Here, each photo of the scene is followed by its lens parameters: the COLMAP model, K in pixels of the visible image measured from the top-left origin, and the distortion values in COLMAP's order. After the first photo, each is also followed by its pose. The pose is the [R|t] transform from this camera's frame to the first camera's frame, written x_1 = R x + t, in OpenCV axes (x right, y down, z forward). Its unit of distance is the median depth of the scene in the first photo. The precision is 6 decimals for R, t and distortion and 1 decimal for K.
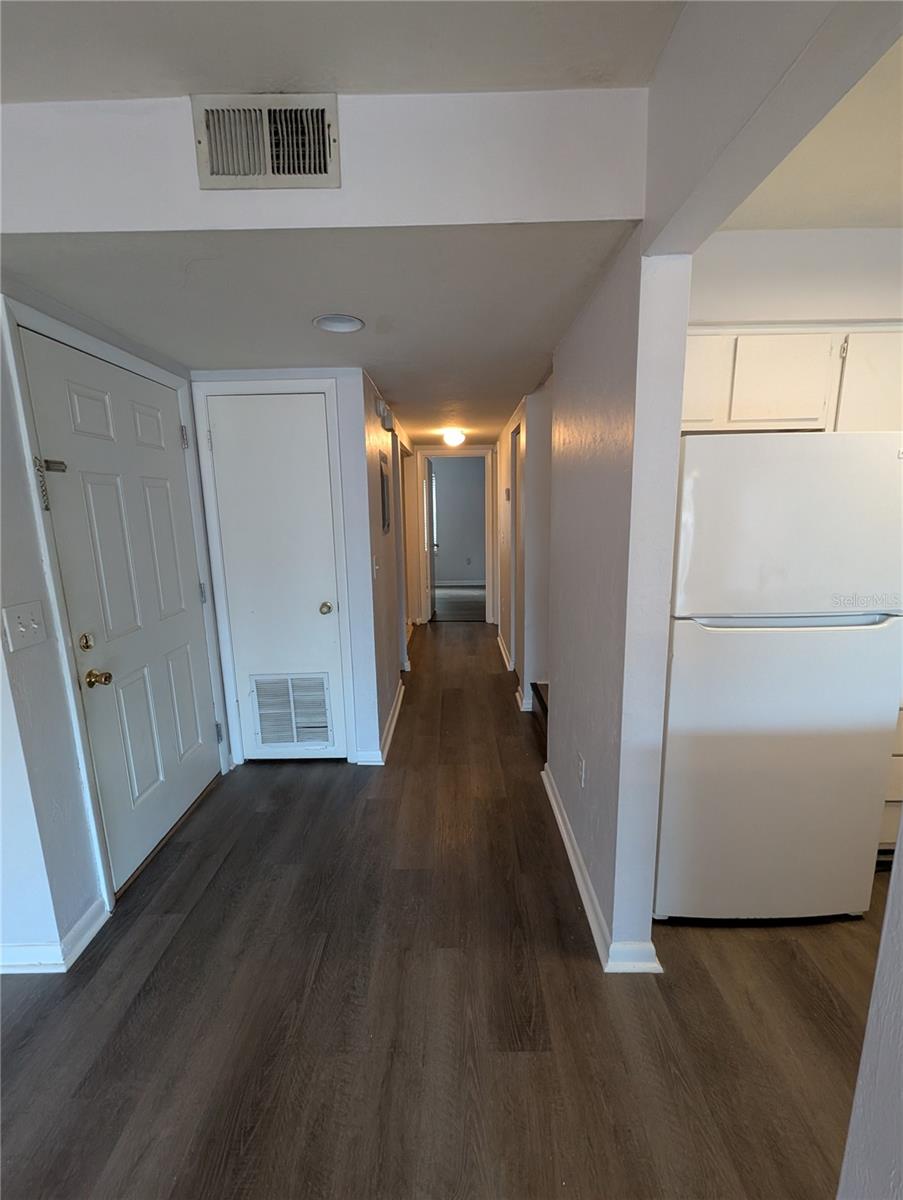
lens RADIAL K [[494.3, 0, 453.6], [0, 494.3, 597.5], [0, 0, 1]] dist [0.000083, 0.000163]
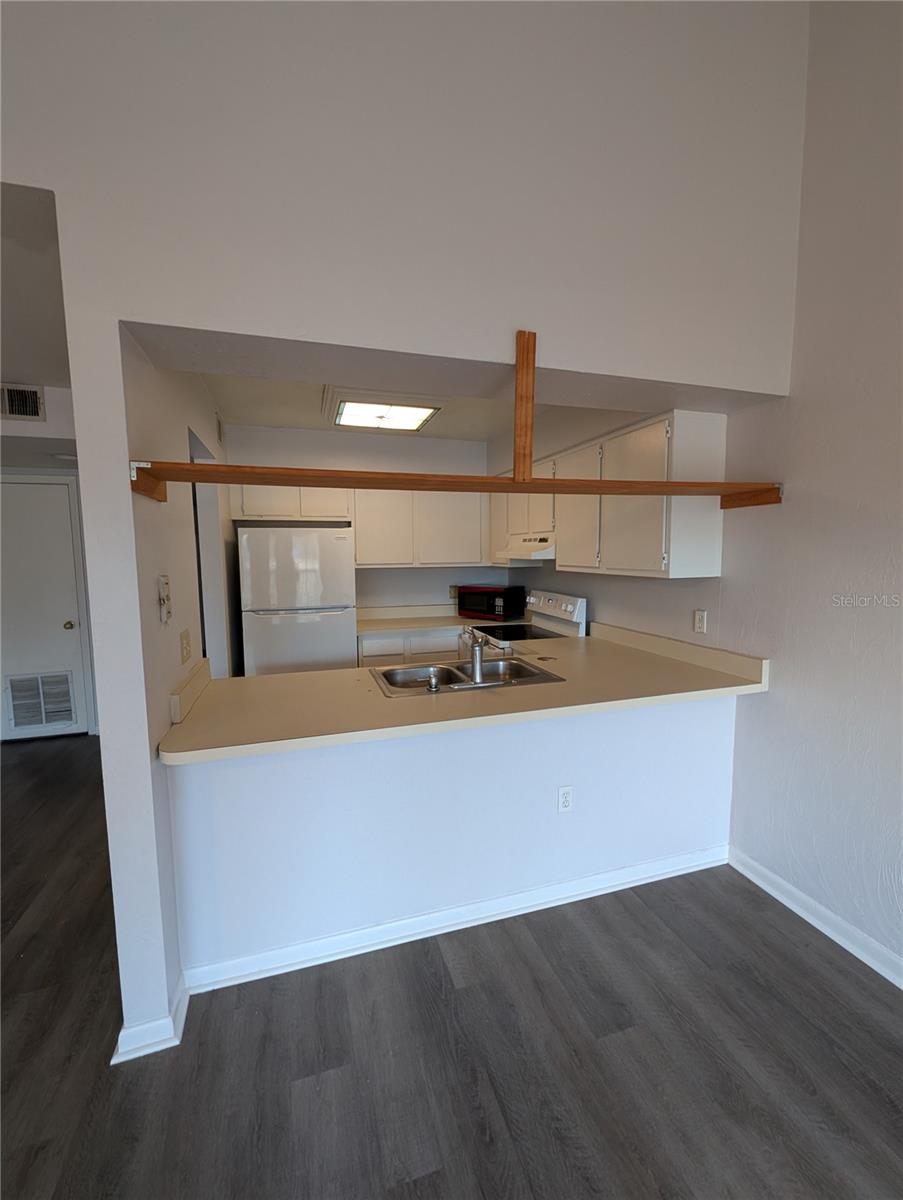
lens RADIAL K [[494.3, 0, 453.5], [0, 494.3, 598.6], [0, 0, 1]] dist [0.000083, 0.000163]
pose [[0.952985, -0.020124, 0.302348, 0.371932], [0.048825, 0.994952, -0.087669, 0.122242], [-0.299057, 0.098310, 0.949157, -0.716559]]
